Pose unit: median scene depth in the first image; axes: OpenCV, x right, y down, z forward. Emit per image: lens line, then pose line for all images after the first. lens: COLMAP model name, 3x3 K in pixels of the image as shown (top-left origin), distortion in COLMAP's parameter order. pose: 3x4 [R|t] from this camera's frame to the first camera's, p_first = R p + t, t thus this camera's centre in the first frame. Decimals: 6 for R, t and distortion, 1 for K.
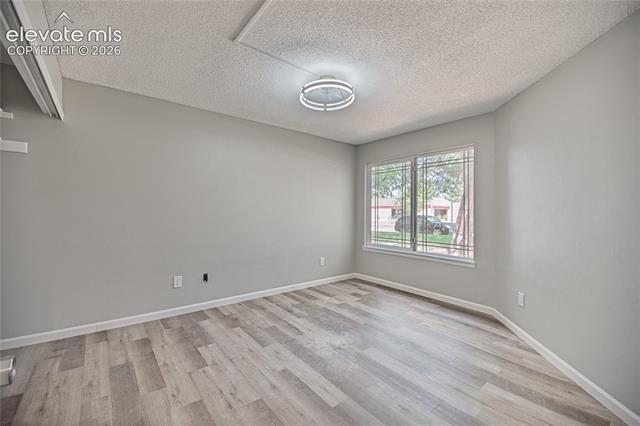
lens RADIAL K [[271.1, 0, 321.4], [0, 271.1, 204.7], [0, 0, 1]] dist [0.001928, -0.013738]
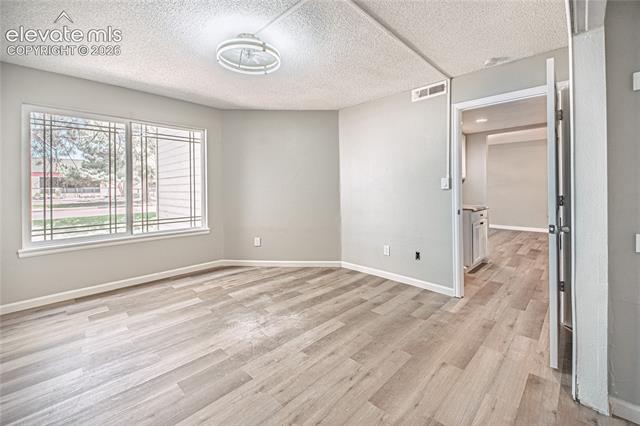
lens RADIAL K [[263.1, 0, 320.2], [0, 263.1, 188.3], [0, 0, 1]] dist [0.032993, -0.013198]
pose [[-0.112830, -0.016299, 0.993481, -0.947666], [-0.022263, 0.999656, 0.013872, 0.008483], [-0.993365, -0.020553, -0.113154, 0.931748]]
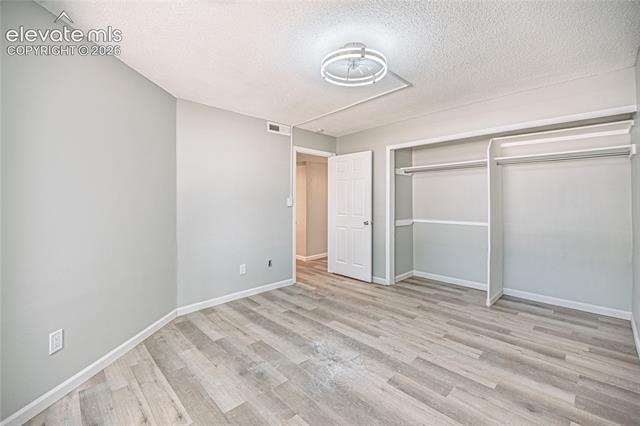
lens RADIAL K [[271.1, 0, 321.4], [0, 271.1, 204.7], [0, 0, 1]] dist [0.001928, -0.013738]
pose [[-0.996721, -0.010280, -0.080258, 0.189301], [-0.009136, 0.999852, -0.014608, 0.034742], [0.080396, -0.013827, -0.996667, 1.923462]]
